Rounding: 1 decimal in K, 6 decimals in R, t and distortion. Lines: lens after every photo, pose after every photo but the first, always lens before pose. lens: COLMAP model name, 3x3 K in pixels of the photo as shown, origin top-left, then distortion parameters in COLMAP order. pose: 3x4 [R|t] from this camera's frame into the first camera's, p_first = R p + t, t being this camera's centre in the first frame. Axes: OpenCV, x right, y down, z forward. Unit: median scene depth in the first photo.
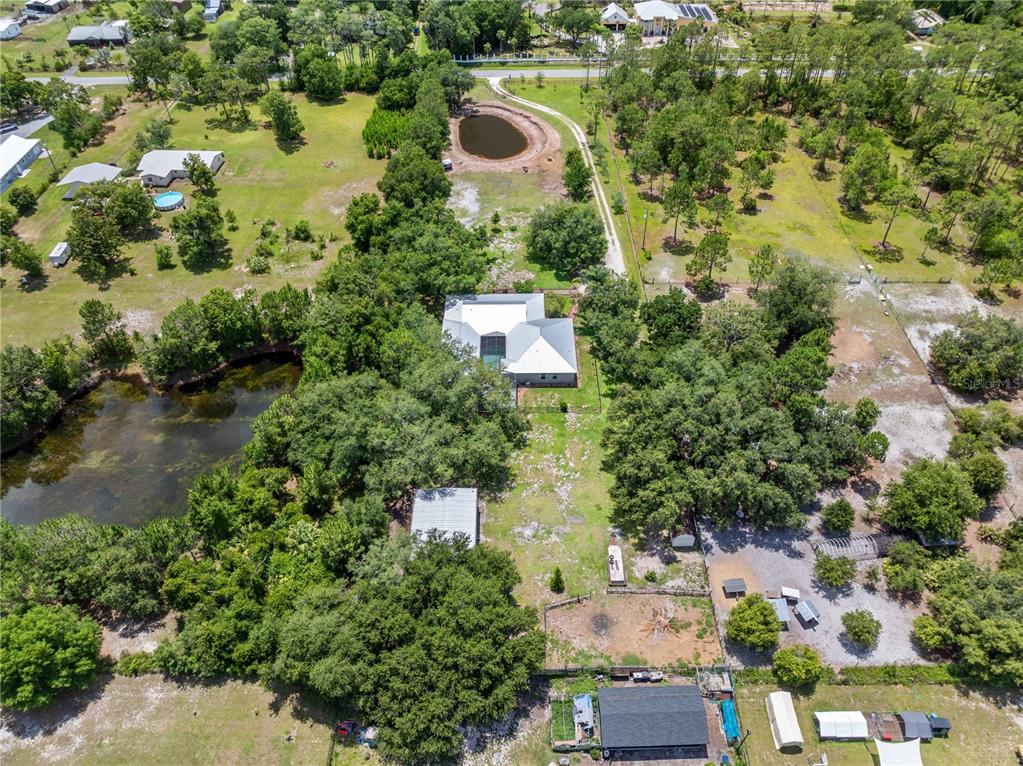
lens RADIAL K [[720.0, 0, 520.3], [0, 720.0, 386.7], [0, 0, 1]] dist [-0.051015, 0.024335]
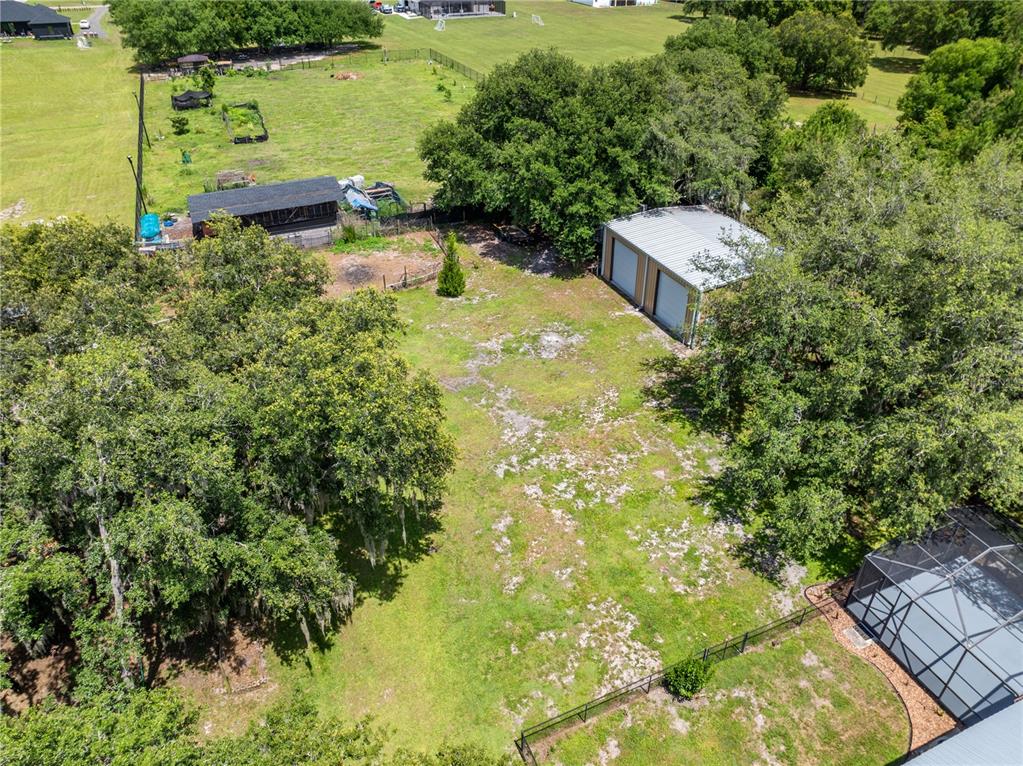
lens RADIAL K [[720.0, 0, 519.5], [0, 720.0, 389.1], [0, 0, 1]] dist [-0.051015, 0.024335]
pose [[-0.920247, 0.225550, -0.319800, 0.165359], [-0.273830, 0.212684, 0.937967, -0.186963], [0.279575, 0.950733, -0.133959, 1.003472]]
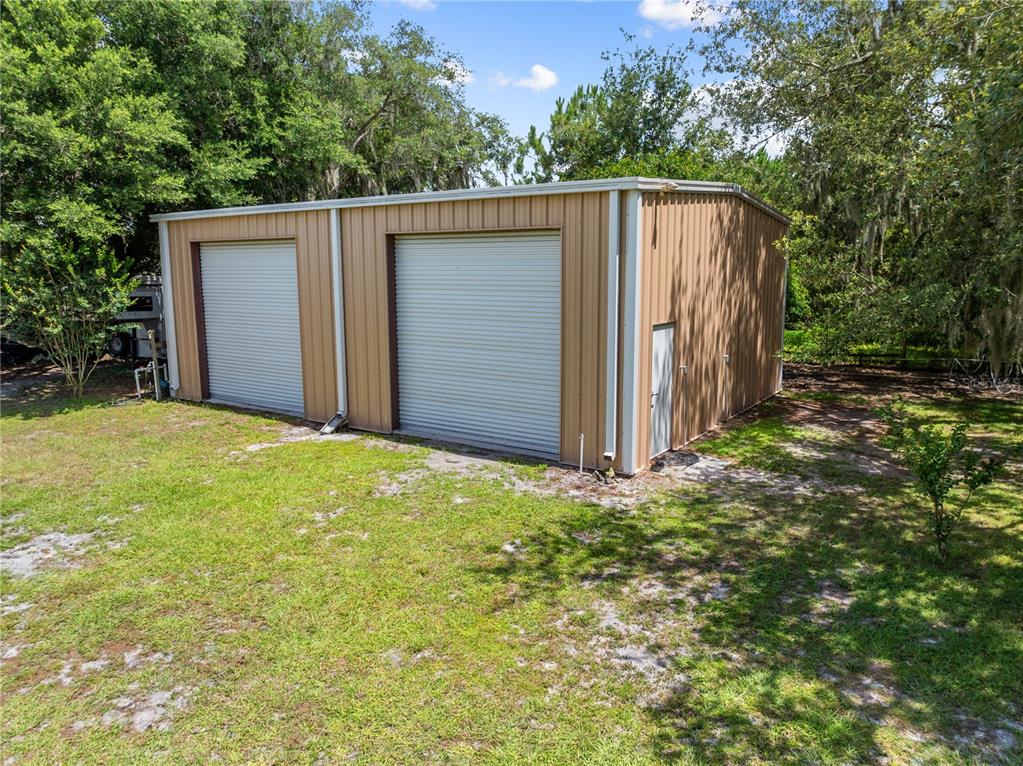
lens RADIAL K [[720.0, 0, 518.2], [0, 720.0, 381.5], [0, 0, 1]] dist [-0.051015, 0.024335]
pose [[-0.567586, 0.136489, -0.811922, 0.023482], [-0.580797, 0.632587, 0.512356, 0.113134], [0.583542, 0.762368, -0.279775, 0.963418]]
